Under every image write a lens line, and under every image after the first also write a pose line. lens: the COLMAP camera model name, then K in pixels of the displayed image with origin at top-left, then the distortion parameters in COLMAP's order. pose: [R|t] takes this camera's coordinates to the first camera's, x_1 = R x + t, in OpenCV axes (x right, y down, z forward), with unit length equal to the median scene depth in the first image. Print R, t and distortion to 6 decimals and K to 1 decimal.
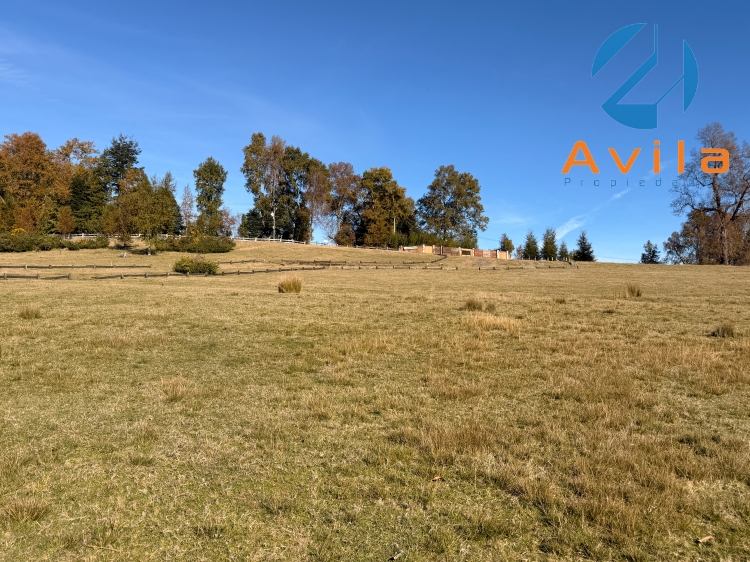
lens RADIAL K [[641.0, 0, 375.0], [0, 641.0, 281.0], [0, 0, 1]] dist [0.125010, -0.233399]
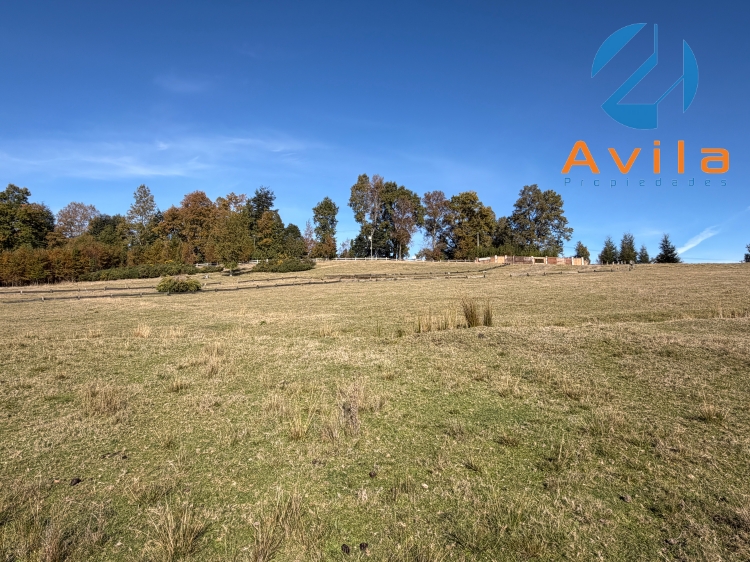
lens RADIAL K [[461.5, 0, 375.0], [0, 461.5, 281.0], [0, 0, 1]] dist [-0.002973, -0.000646]
pose [[0.949087, -0.038579, -0.312643, 0.114385], [0.032881, 0.999183, -0.023480, -0.001018], [0.313294, 0.012004, 0.949580, 0.169081]]
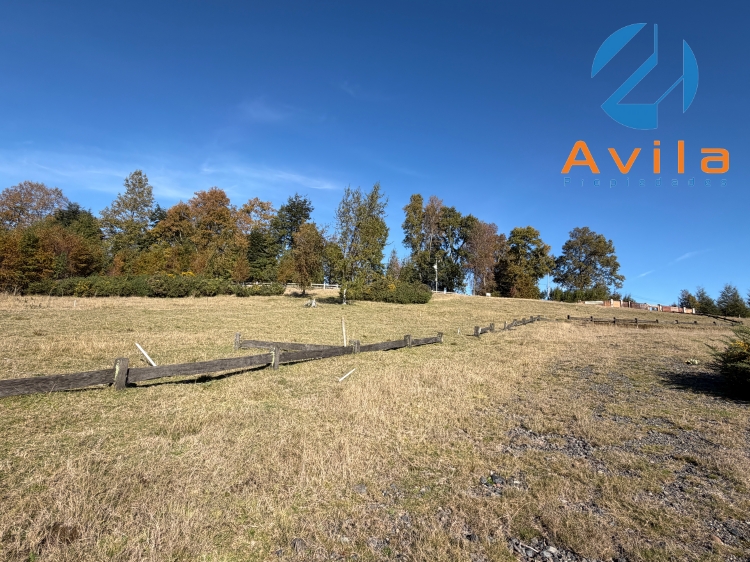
lens RADIAL K [[381.2, 0, 375.0], [0, 381.2, 281.0], [0, 0, 1]] dist [-0.002266, -0.000814]
pose [[0.991565, 0.011120, -0.129133, -0.169744], [-0.025373, 0.993690, -0.109258, -0.013963], [0.127103, 0.111612, 0.985590, 0.390480]]
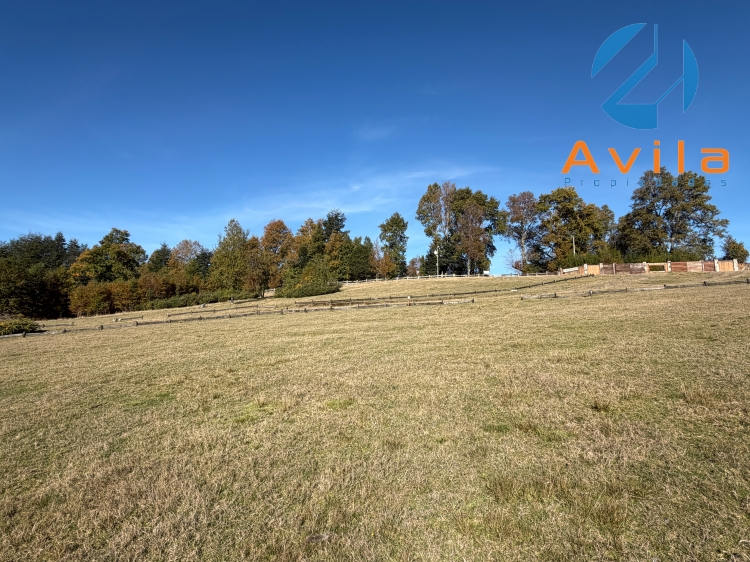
lens RADIAL K [[410.0, 0, 364.6], [0, 410.0, 282.2], [0, 0, 1]] dist [-0.002996, -0.000865]
pose [[0.760023, -0.087913, -0.643923, 0.178763], [0.049873, 0.995776, -0.077086, -0.007371], [0.647980, 0.026473, 0.761197, 0.390052]]
